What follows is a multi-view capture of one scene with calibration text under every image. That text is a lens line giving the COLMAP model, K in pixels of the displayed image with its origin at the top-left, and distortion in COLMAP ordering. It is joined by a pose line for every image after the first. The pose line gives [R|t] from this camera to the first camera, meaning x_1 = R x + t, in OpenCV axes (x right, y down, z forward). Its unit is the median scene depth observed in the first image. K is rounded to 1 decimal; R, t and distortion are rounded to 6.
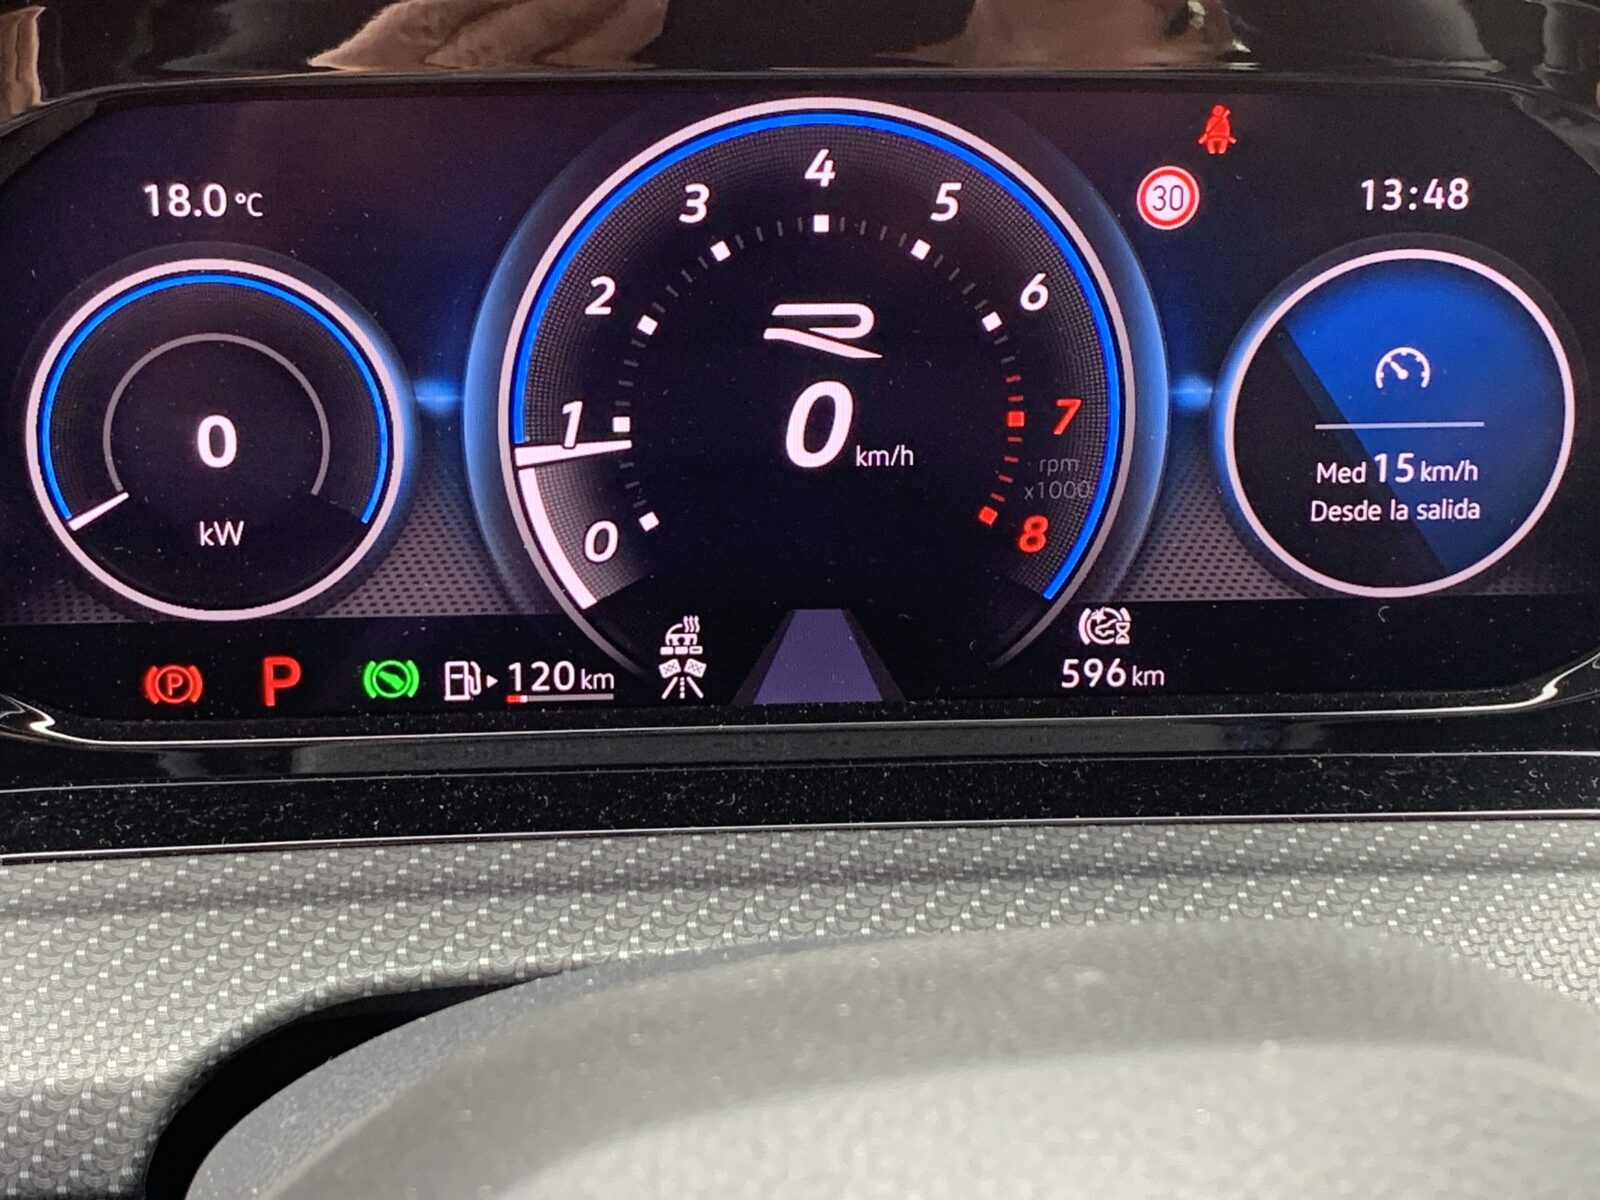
lens RADIAL K [[2867.6, 0, 788.6], [0, 2867.6, 596.2], [0, 0, 1]] dist [0.167628, 0.000000]
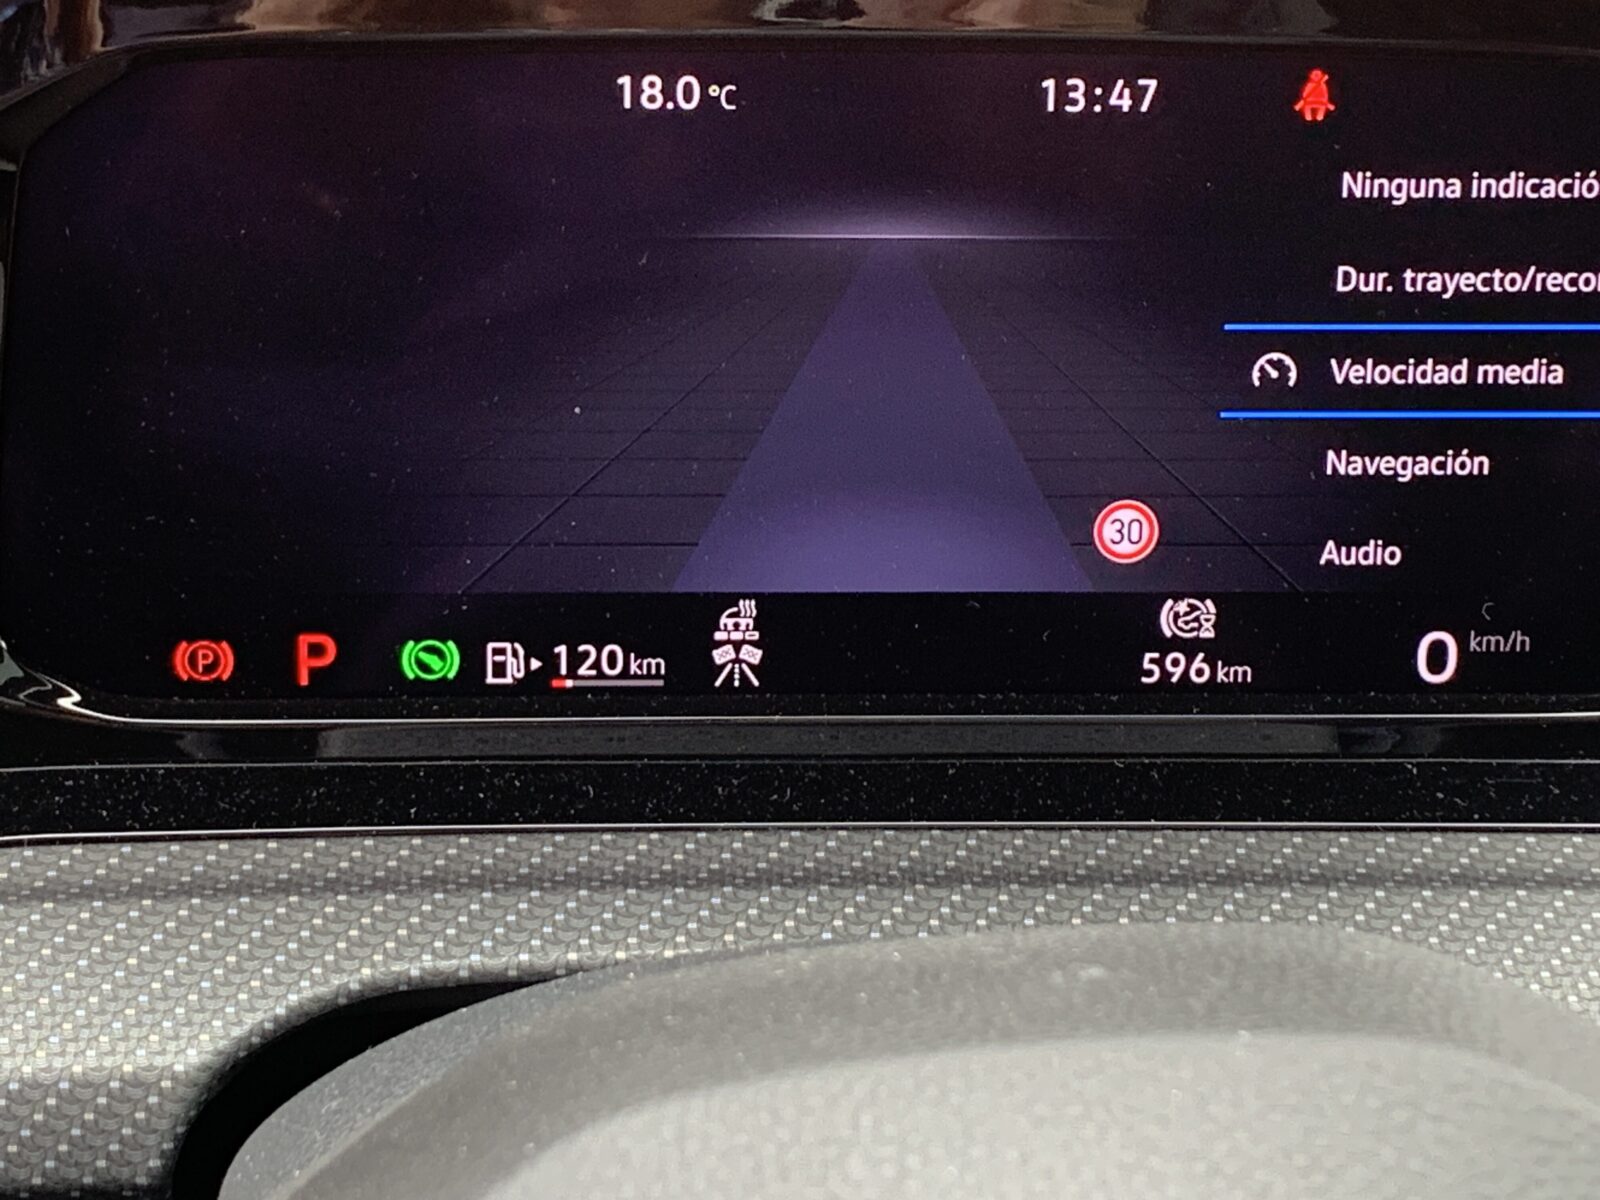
lens RADIAL K [[3701.9, 0, 808.5], [0, 3701.9, 594.2], [0, 0, 1]] dist [0.188643, 0.000000]
pose [[0.999446, 0.019976, -0.026619, 0.019195], [-0.019448, 0.999612, 0.019949, -0.020265], [0.027007, -0.019420, 0.999447, -0.225892]]
